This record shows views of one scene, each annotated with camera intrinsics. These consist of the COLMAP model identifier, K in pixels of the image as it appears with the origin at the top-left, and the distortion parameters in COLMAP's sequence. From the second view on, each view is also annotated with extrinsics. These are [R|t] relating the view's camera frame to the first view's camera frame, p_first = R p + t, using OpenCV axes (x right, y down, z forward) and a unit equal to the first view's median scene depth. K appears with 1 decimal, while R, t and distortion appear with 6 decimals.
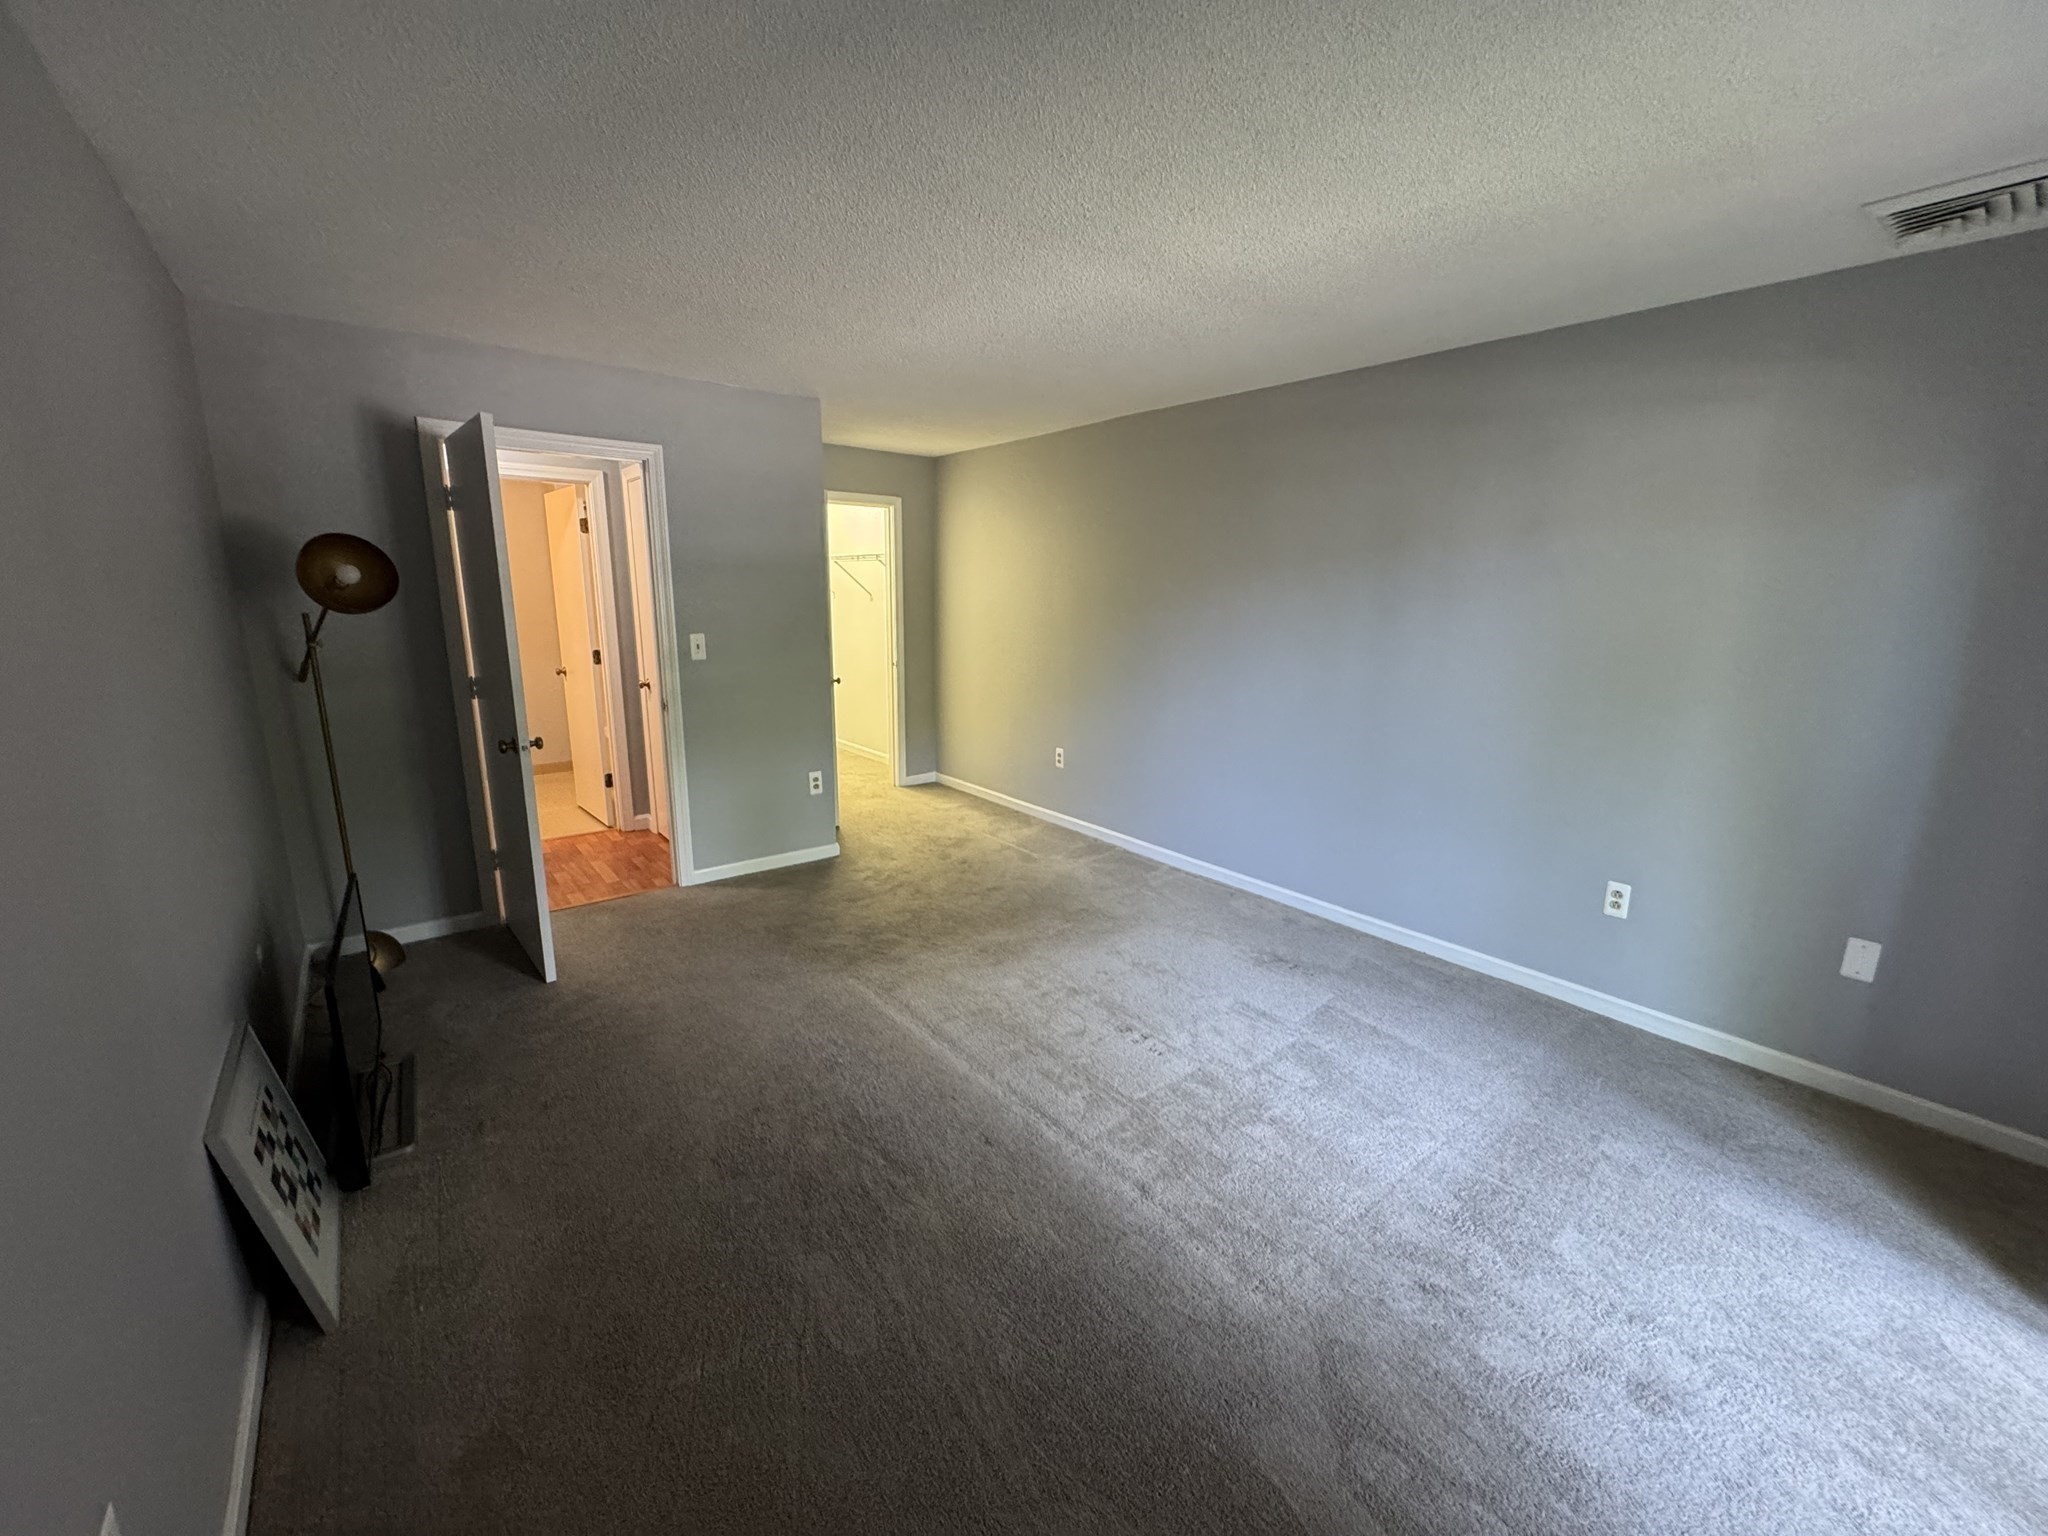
lens RADIAL K [[820.7, 0, 1024.0], [0, 820.7, 768.0], [0, 0, 1]] dist [-0.000095, 0.000000]
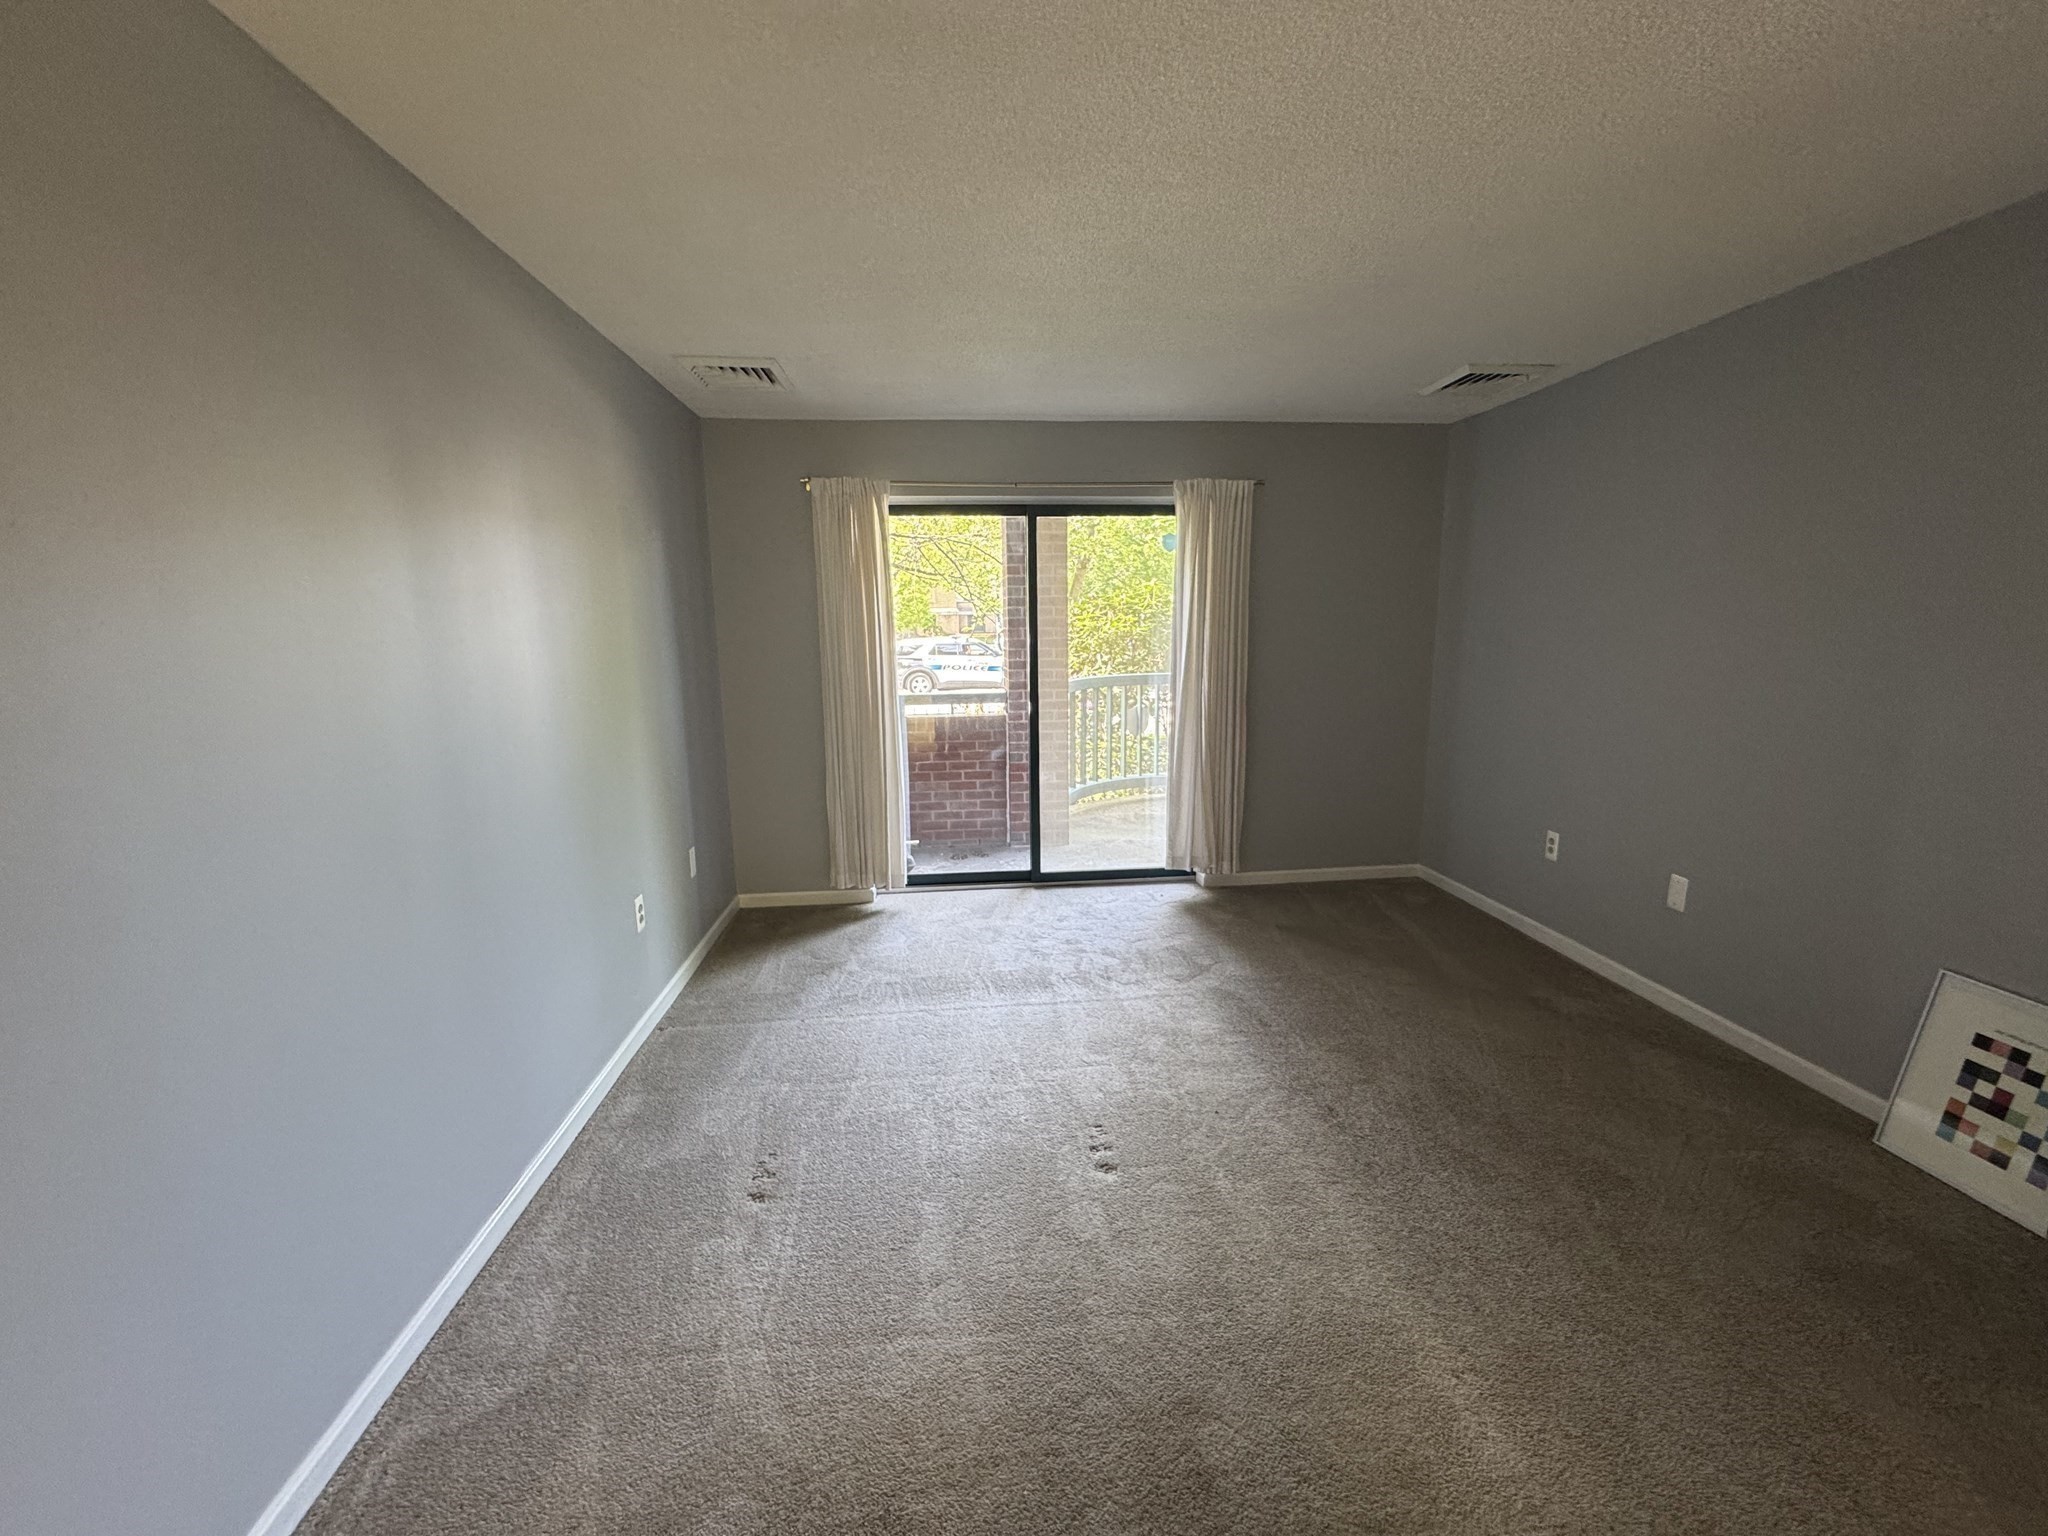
lens RADIAL K [[820.7, 0, 1024.0], [0, 820.7, 768.0], [0, 0, 1]] dist [-0.000095, 0.000000]
pose [[-0.836337, -0.102163, 0.538612, -0.245770], [0.115057, 0.927890, 0.354657, -0.386470], [-0.536005, 0.358584, -0.764275, 1.817814]]
